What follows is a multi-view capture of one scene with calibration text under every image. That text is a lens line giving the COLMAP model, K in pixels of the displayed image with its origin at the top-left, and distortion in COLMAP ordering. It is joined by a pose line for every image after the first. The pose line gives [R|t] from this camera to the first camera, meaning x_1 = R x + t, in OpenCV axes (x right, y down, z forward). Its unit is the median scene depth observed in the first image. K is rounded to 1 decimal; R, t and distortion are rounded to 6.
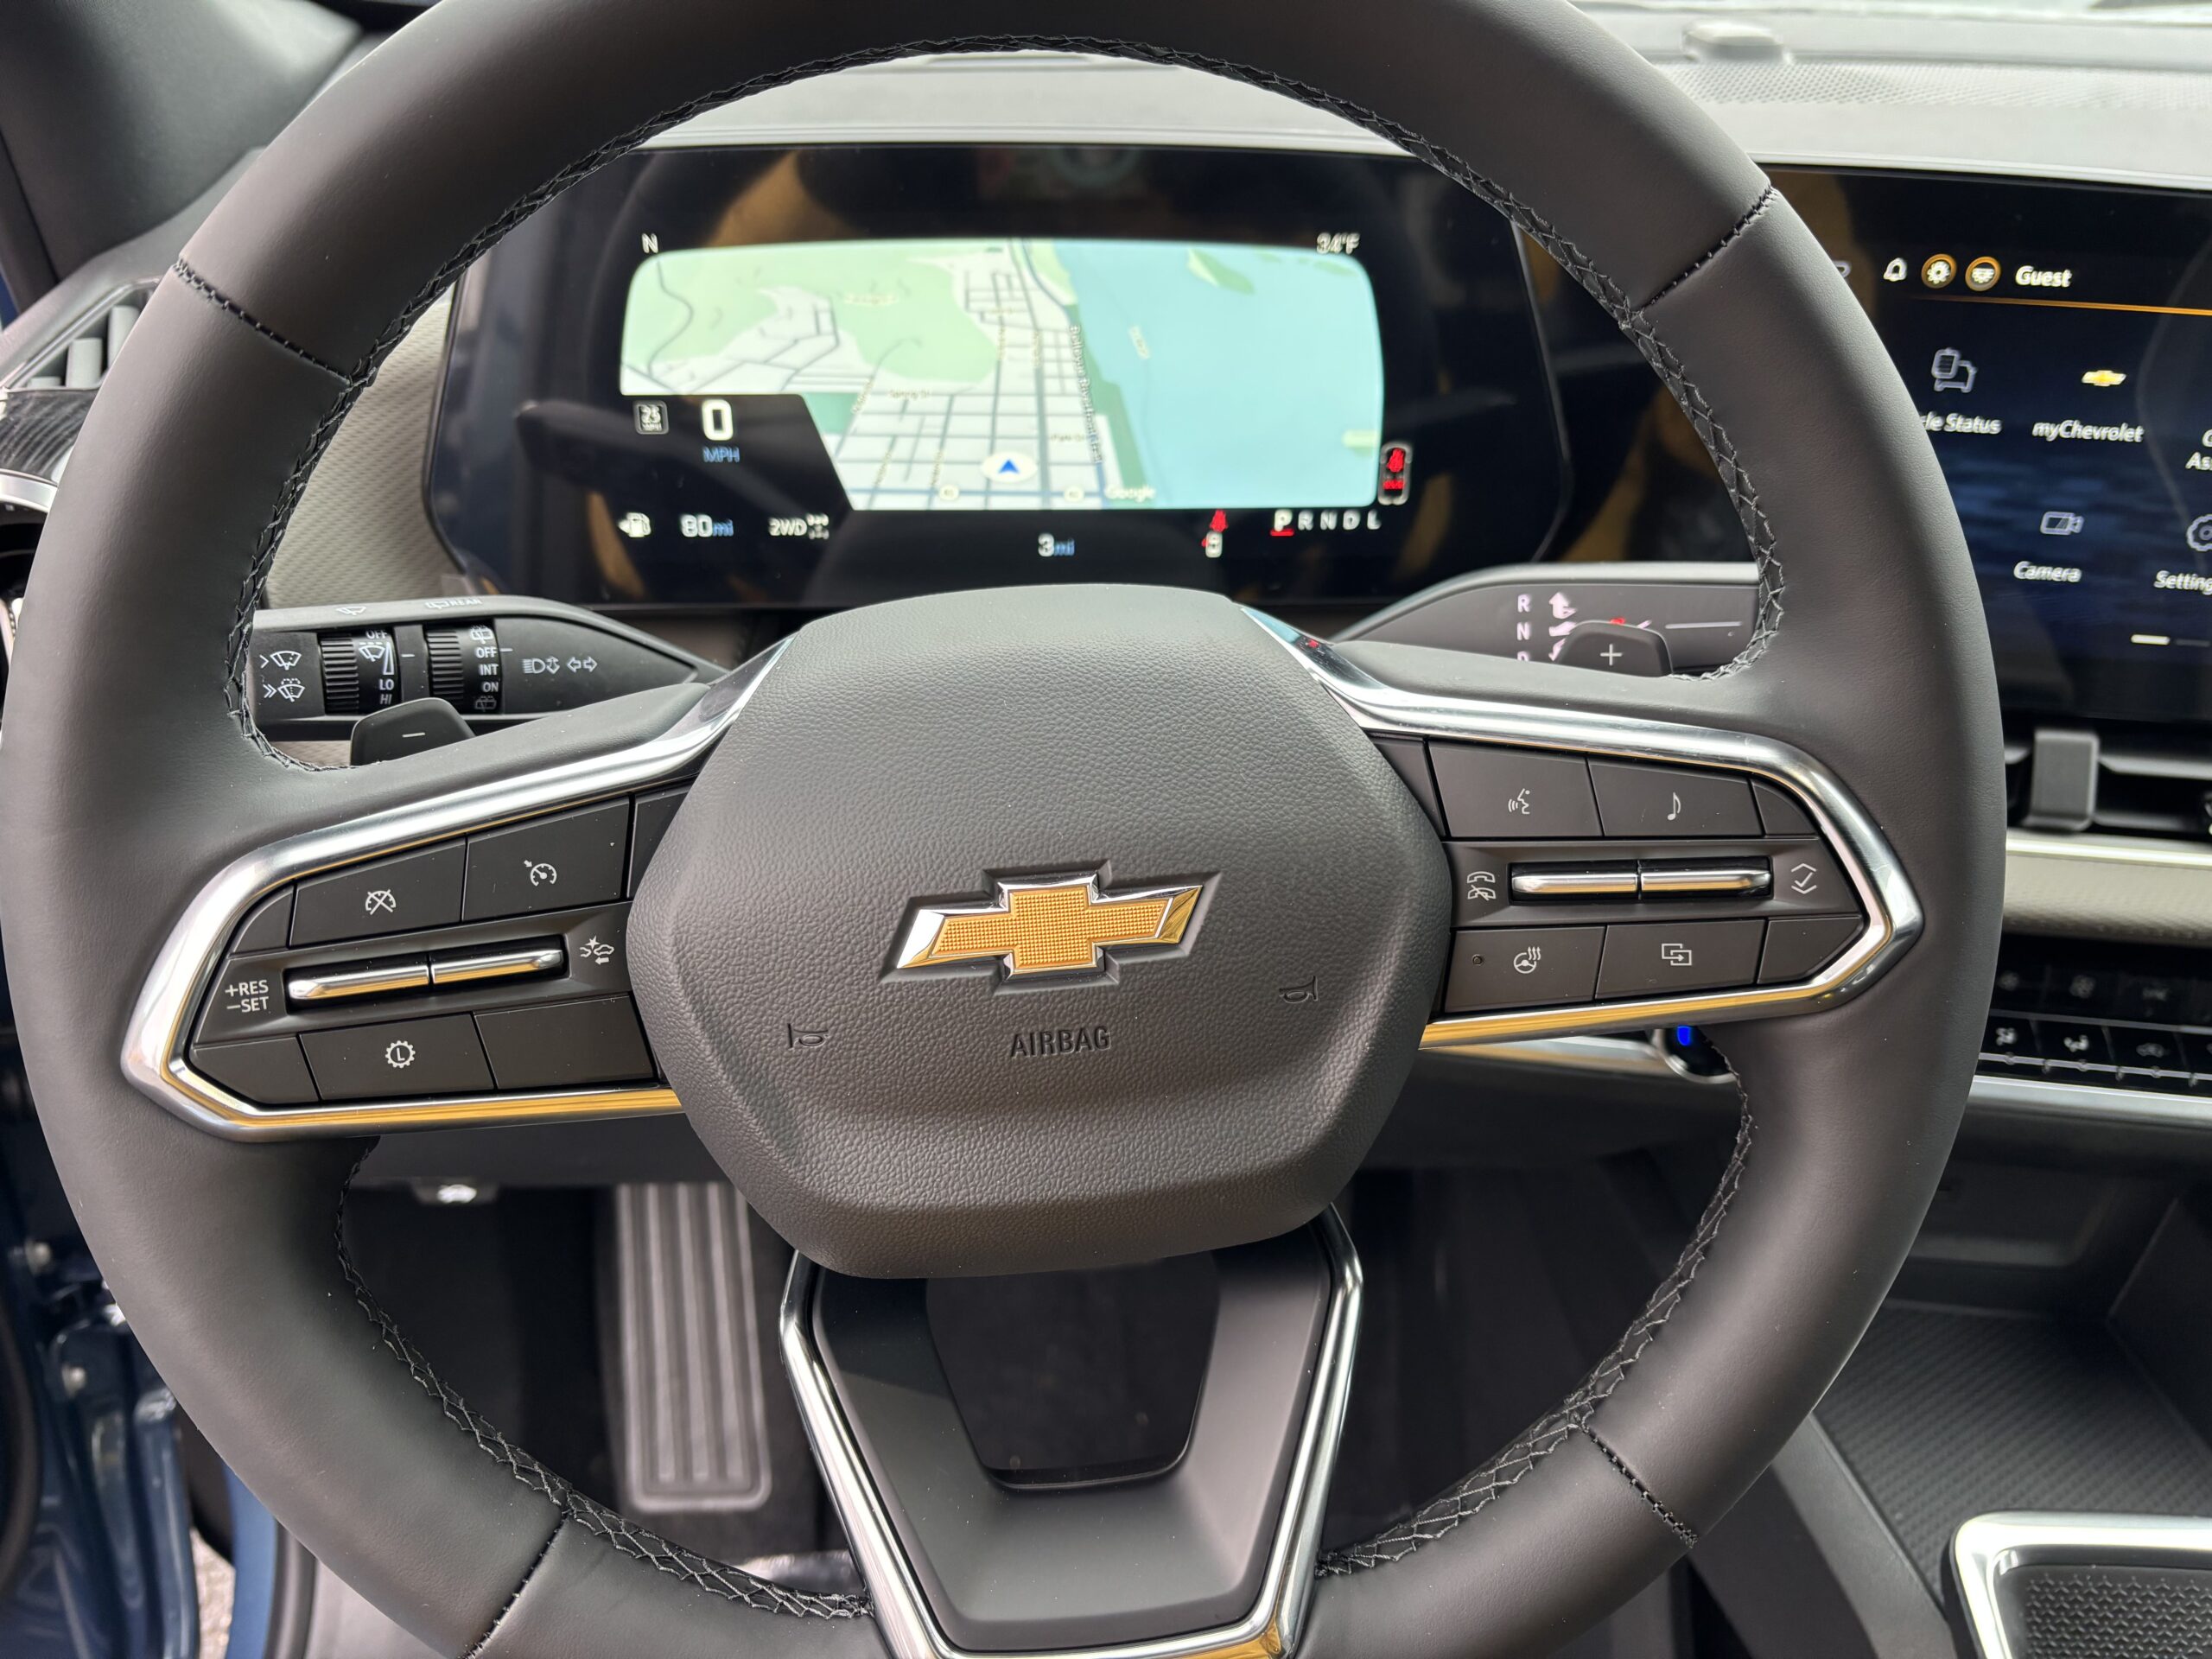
lens RADIAL K [[1682.6, 0, 1116.8], [0, 1682.6, 837.6], [0, 0, 1]] dist [0.031703, -0.026185]
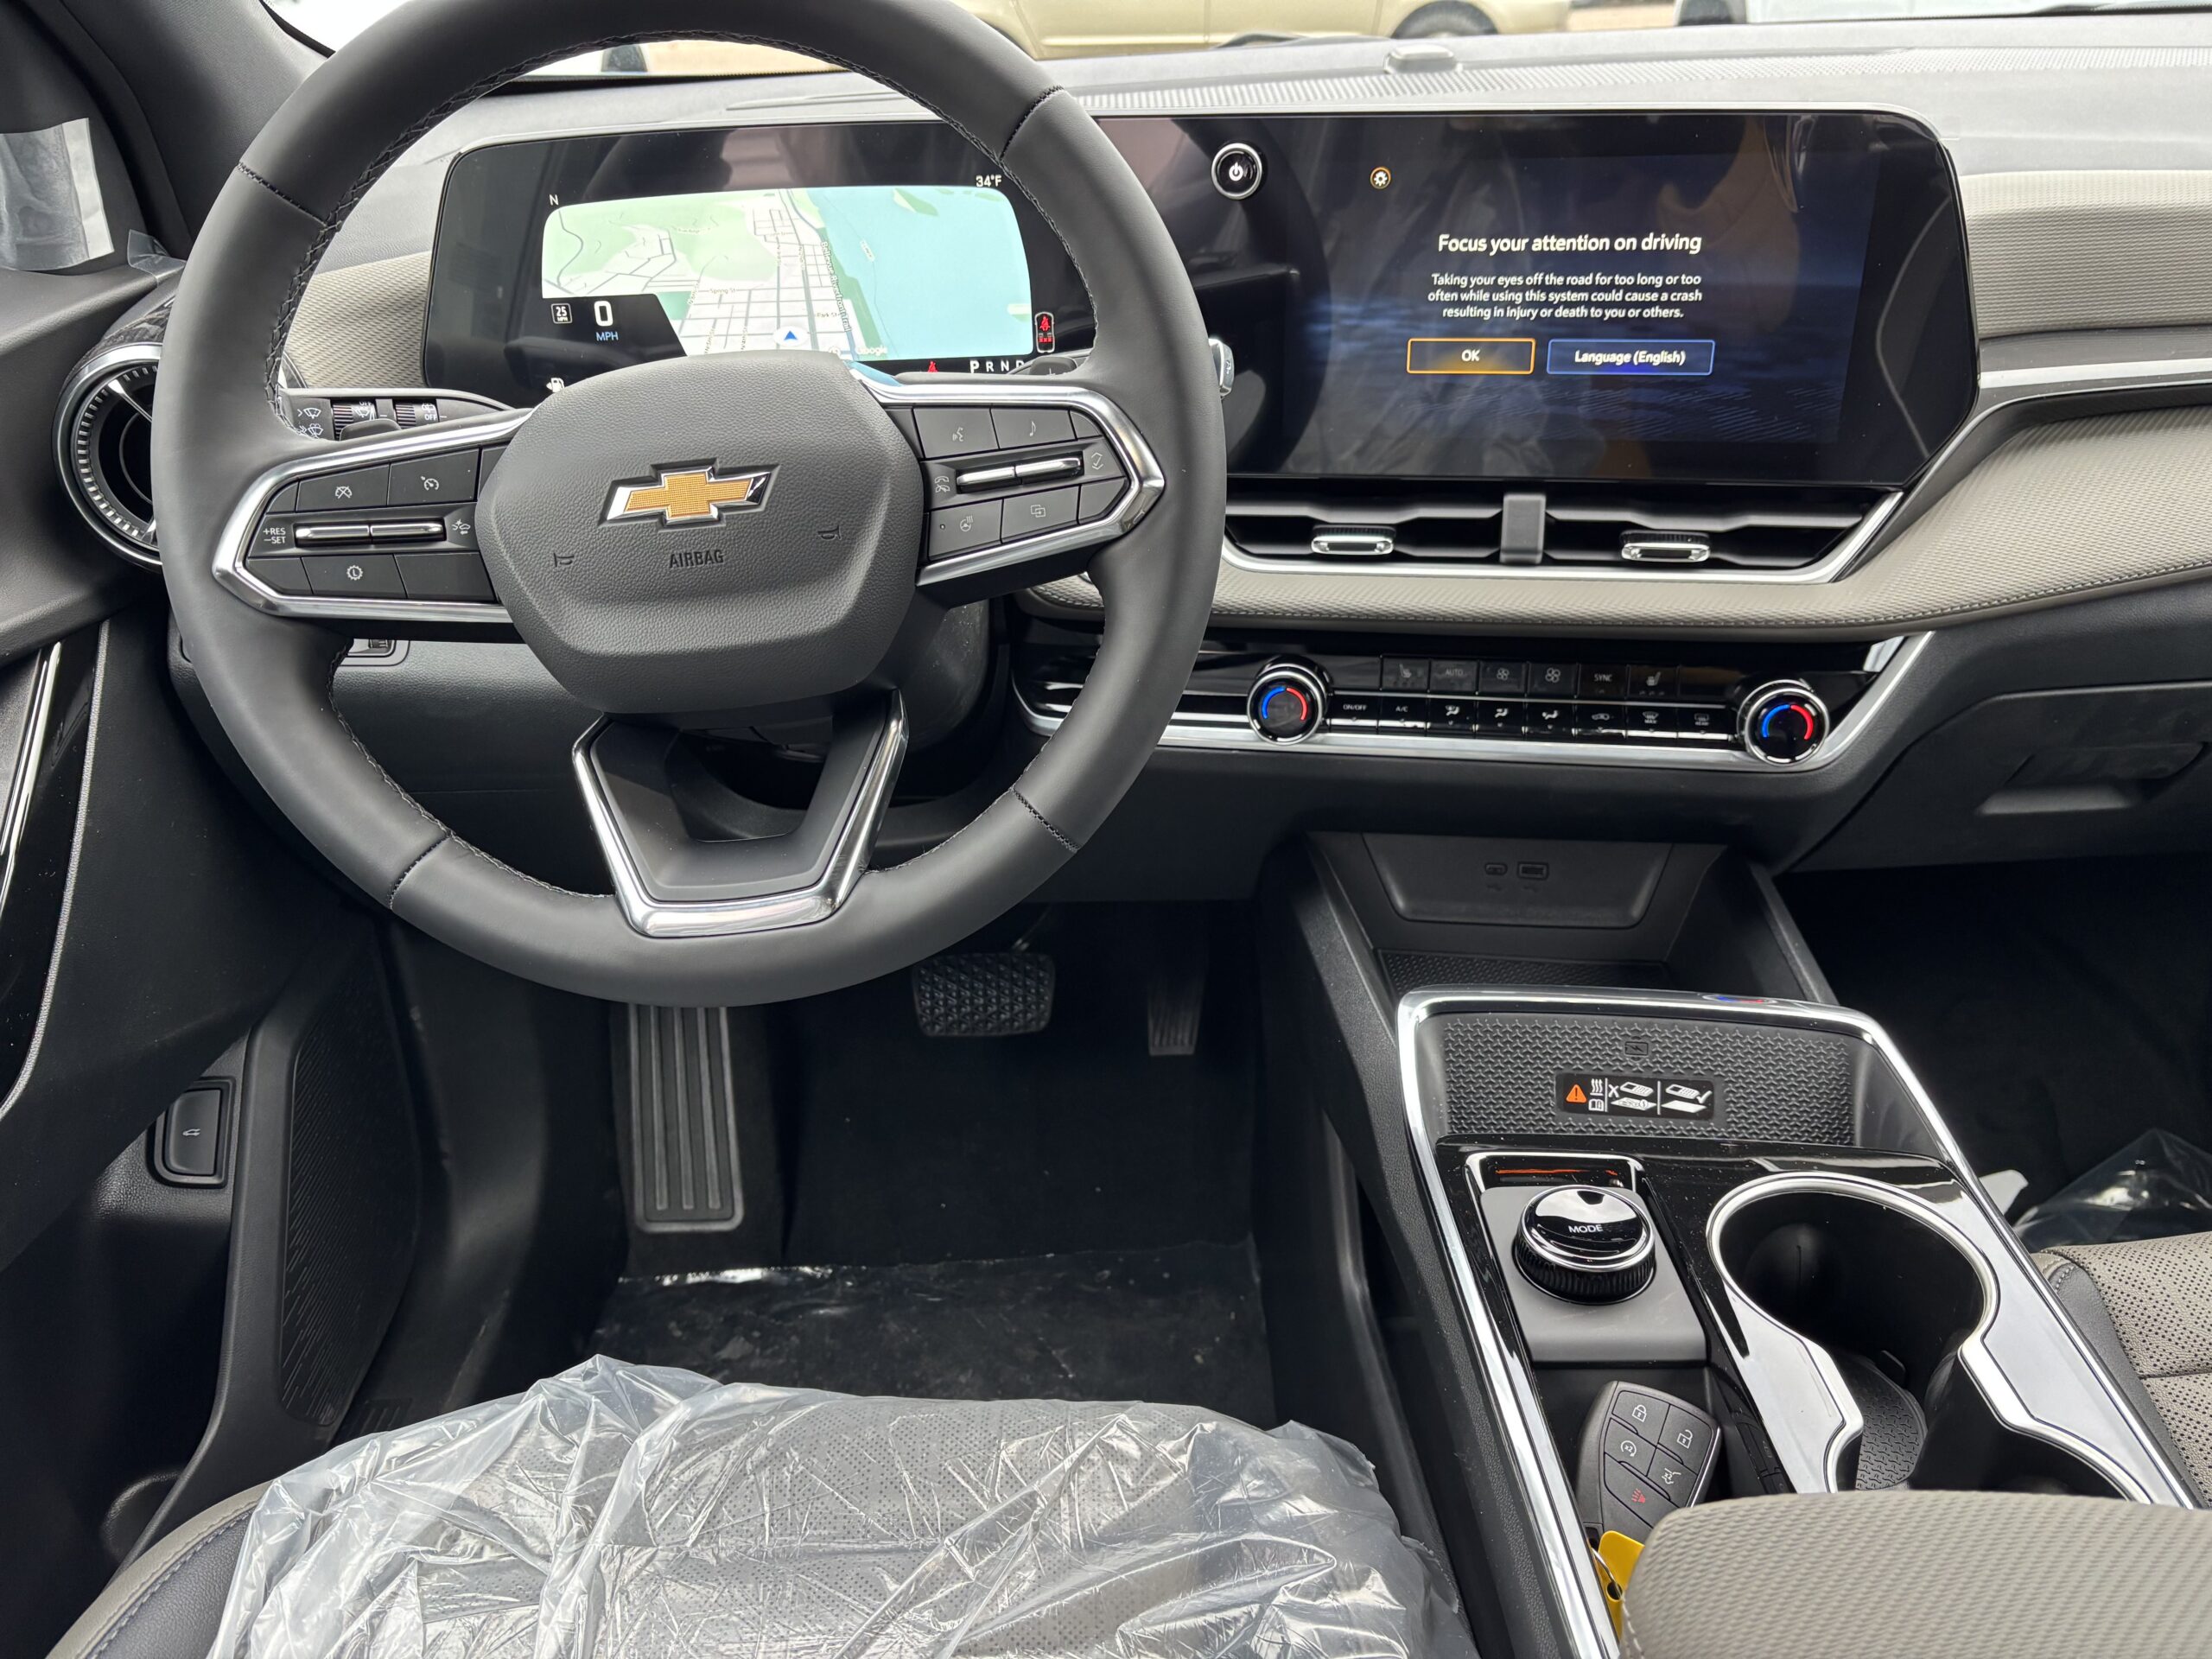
lens RADIAL K [[1682.6, 0, 1121.4], [0, 1682.6, 842.4], [0, 0, 1]] dist [0.031703, -0.026185]
pose [[0.996675, -0.023786, -0.077928, 0.509973], [0.019850, 0.998507, -0.050898, 0.479175], [0.079022, 0.049182, 0.995659, -0.718975]]
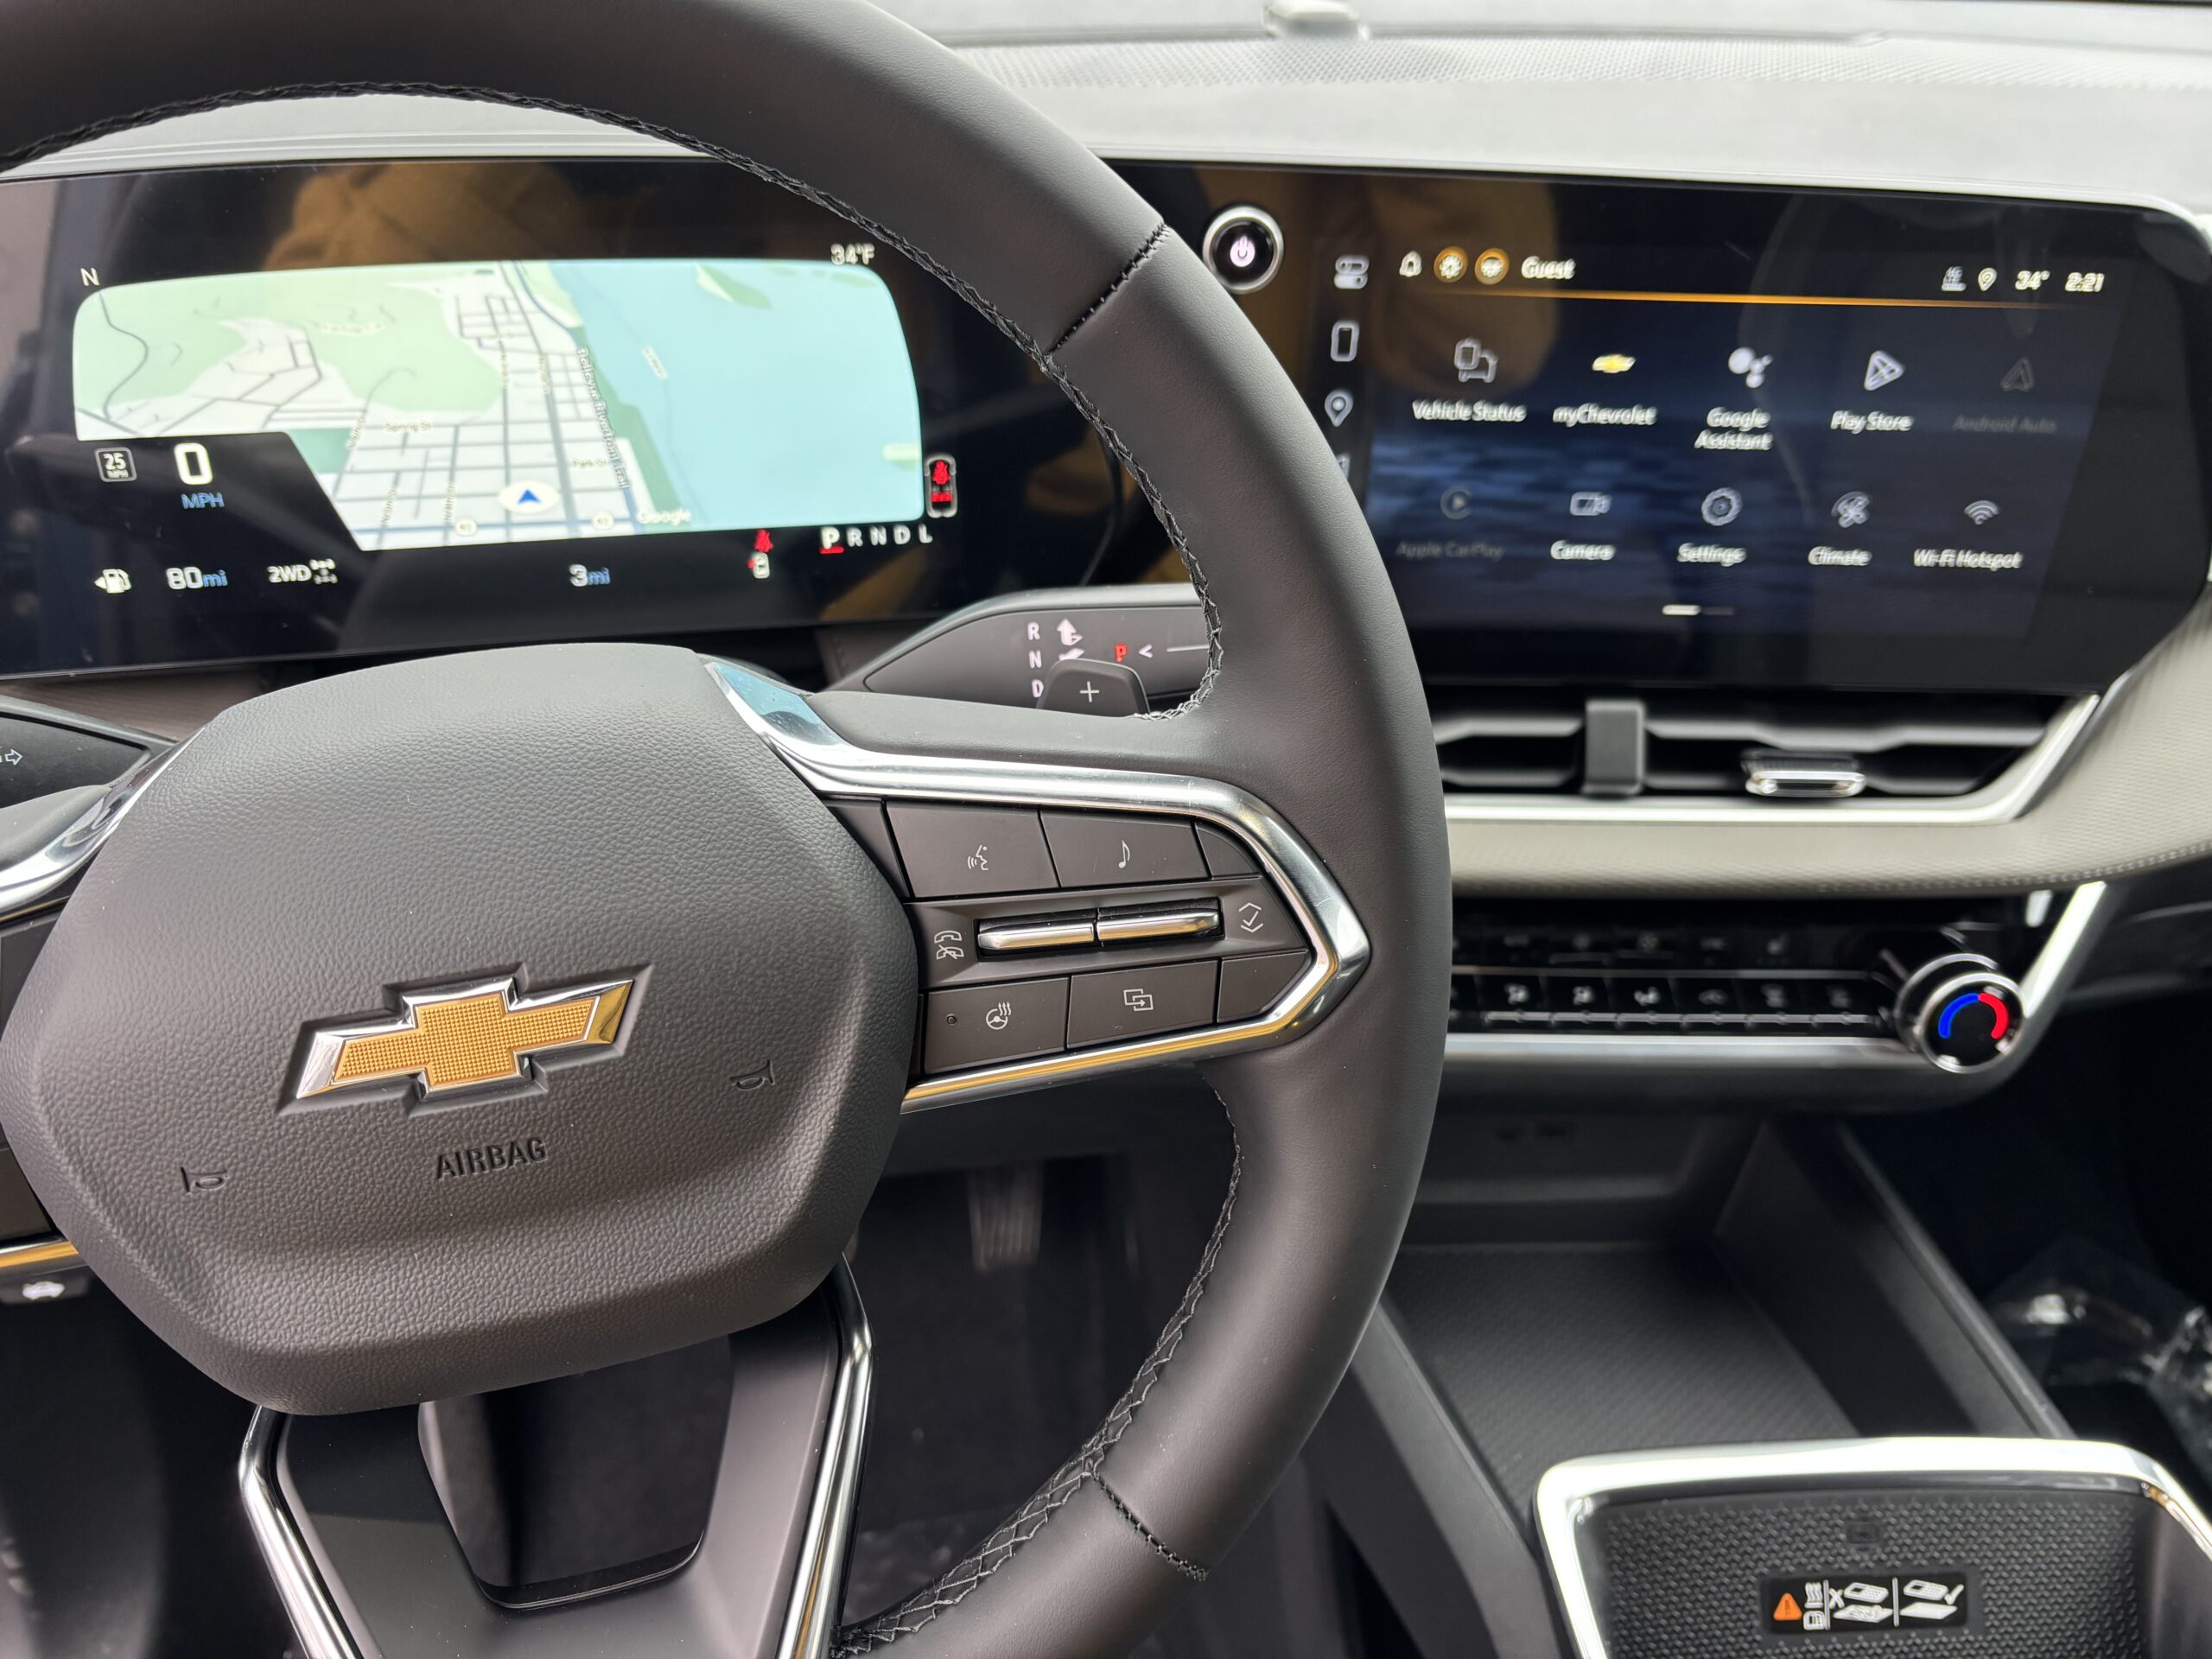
lens RADIAL K [[1682.6, 0, 1103.4], [0, 1682.6, 834.0], [0, 0, 1]] dist [0.031703, -0.026185]
pose [[0.988816, -0.074390, 0.129262, 0.174326], [0.070965, 0.997000, 0.030906, -0.056582], [-0.131173, -0.021388, 0.991129, 0.018634]]
